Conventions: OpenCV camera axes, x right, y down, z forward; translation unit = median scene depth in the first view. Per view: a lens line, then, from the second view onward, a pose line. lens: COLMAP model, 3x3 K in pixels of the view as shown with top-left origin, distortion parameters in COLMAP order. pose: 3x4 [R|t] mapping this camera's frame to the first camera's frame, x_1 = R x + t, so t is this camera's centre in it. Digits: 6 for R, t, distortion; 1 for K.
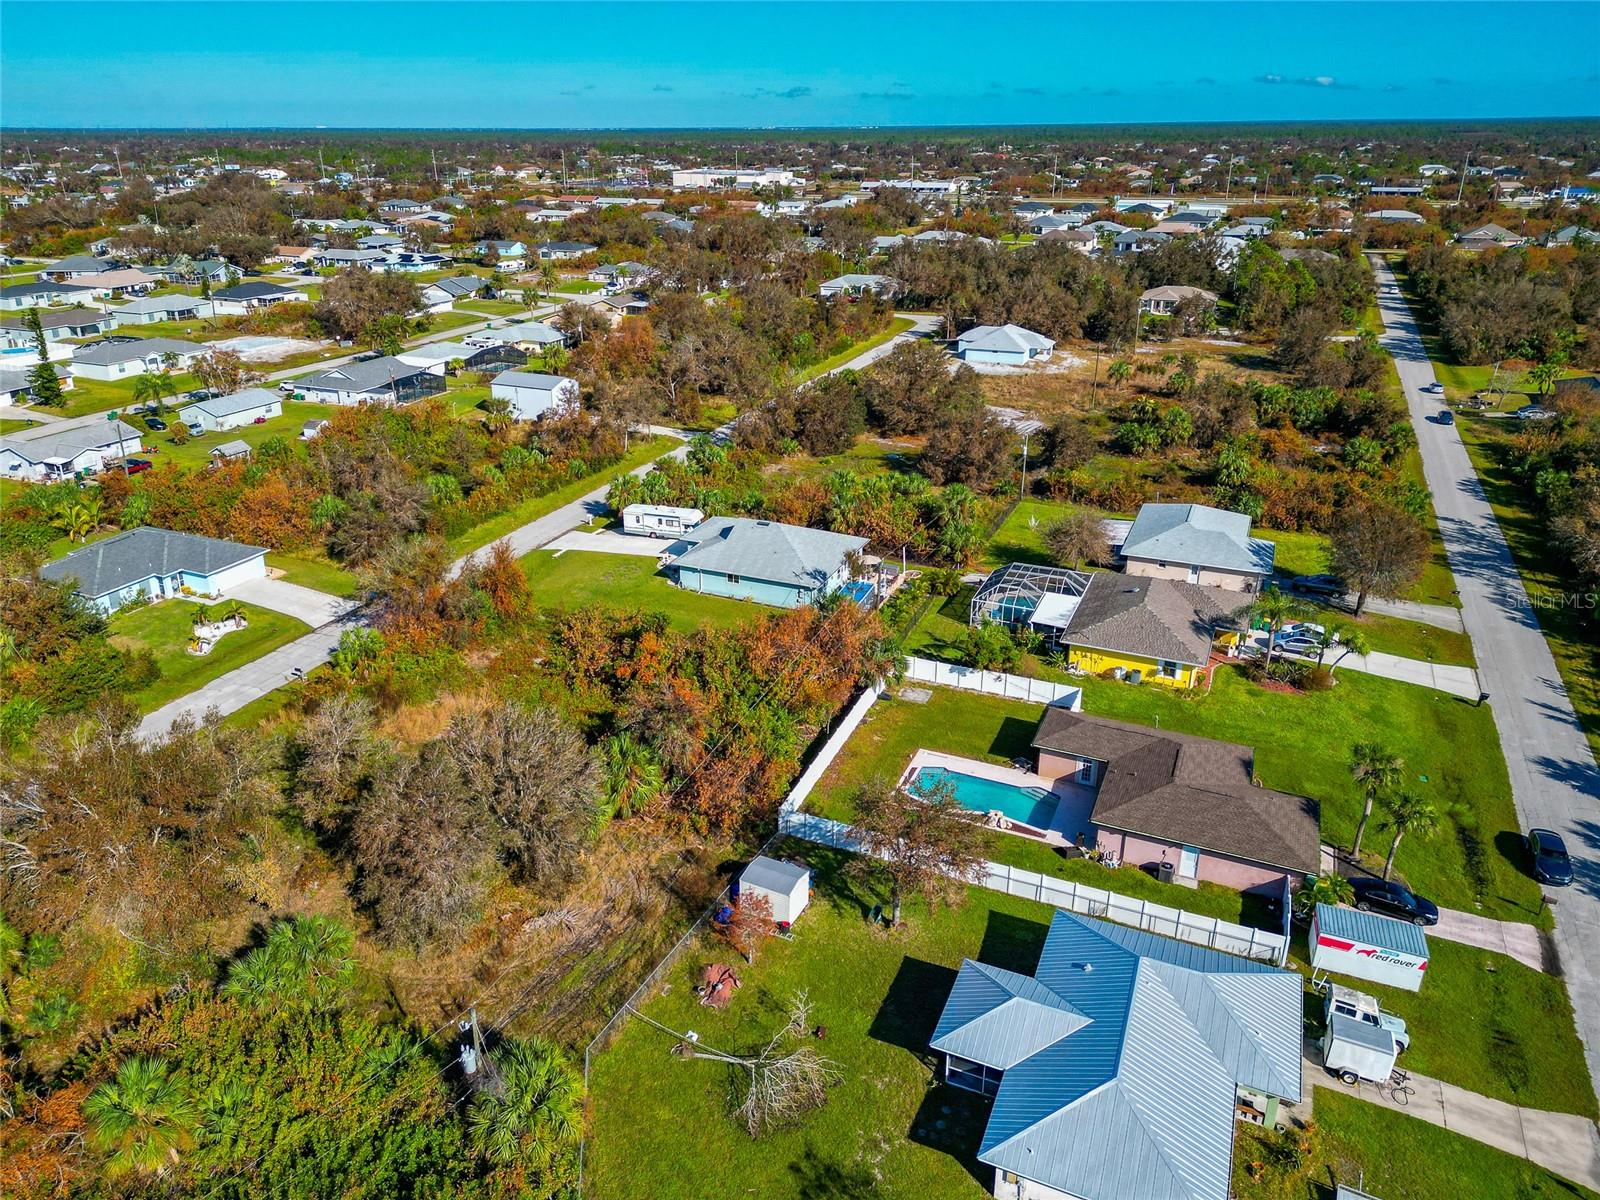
lens RADIAL K [[1121.8, 0, 800.0], [0, 1121.8, 600.0], [0, 0, 1]] dist [0.061220, -0.055522]
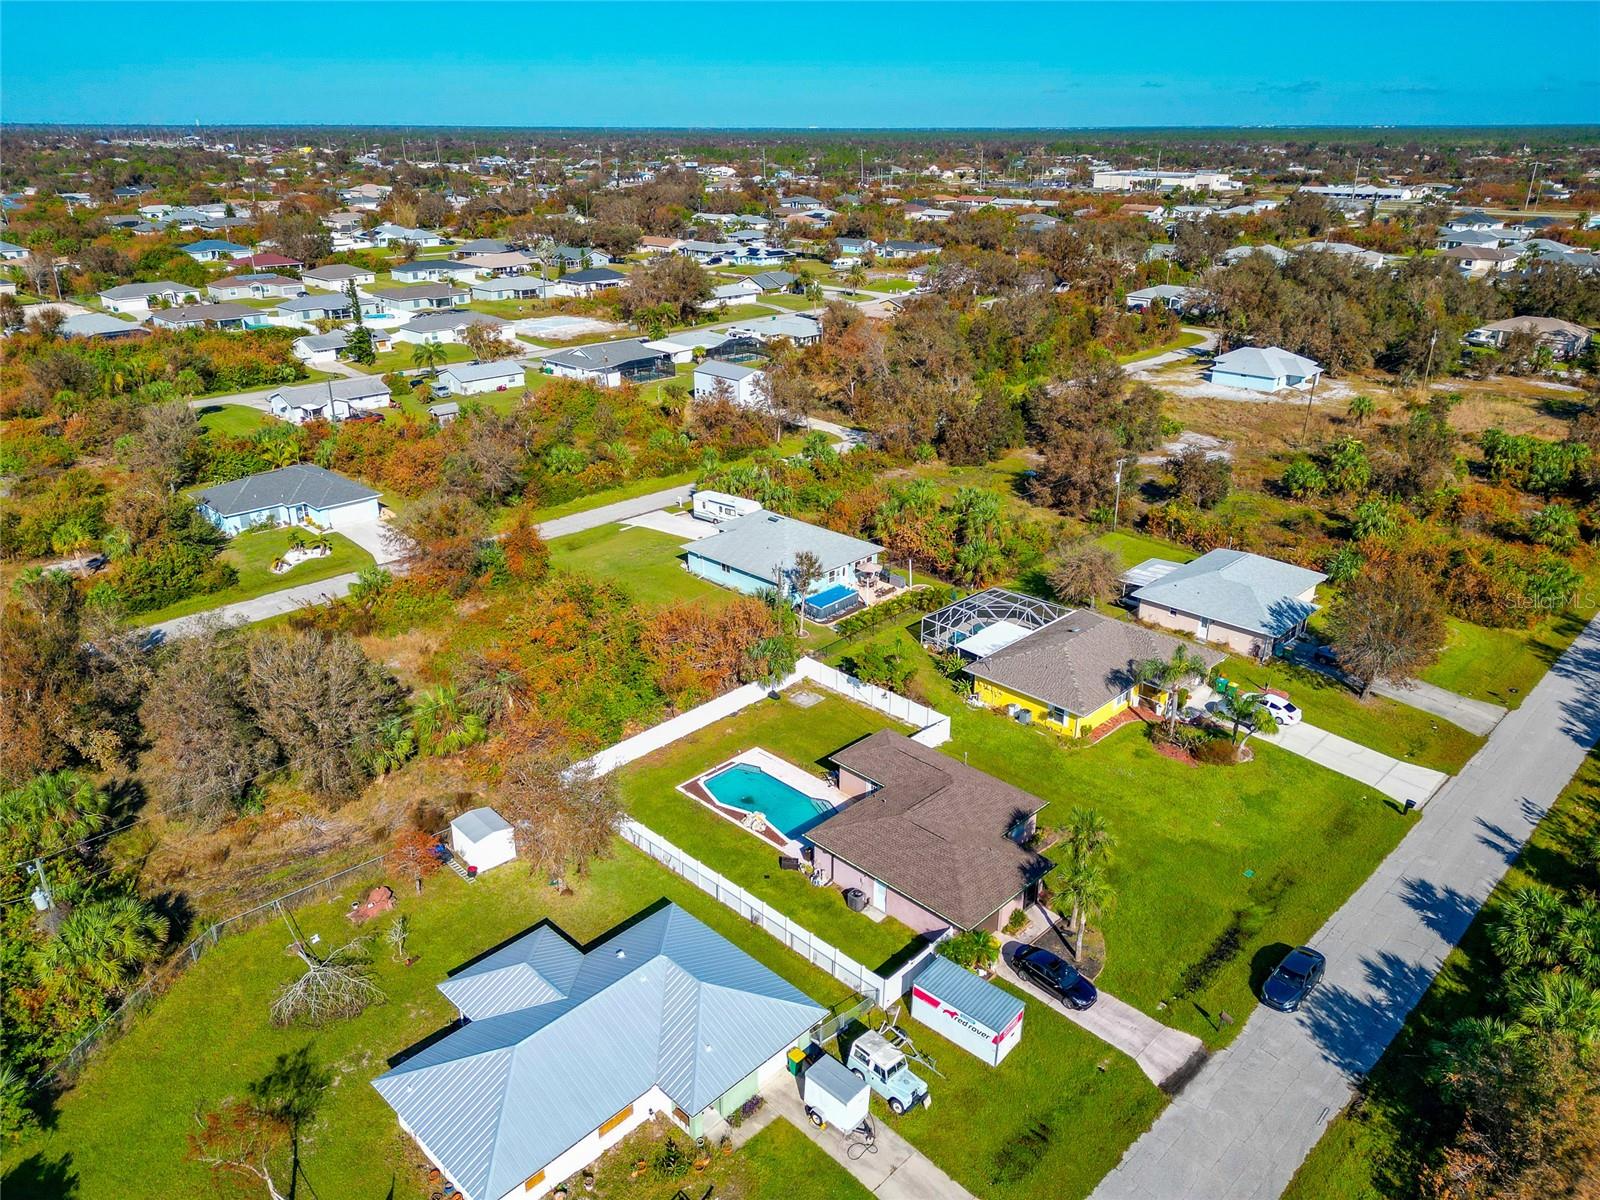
lens RADIAL K [[1121.8, 0, 800.0], [0, 1121.8, 600.0], [0, 0, 1]] dist [0.061220, -0.055522]
pose [[0.944471, 0.134067, -0.300001, 0.290737], [-0.134246, 0.990744, 0.020115, -0.017744], [0.299921, 0.021276, 0.953727, 0.021428]]
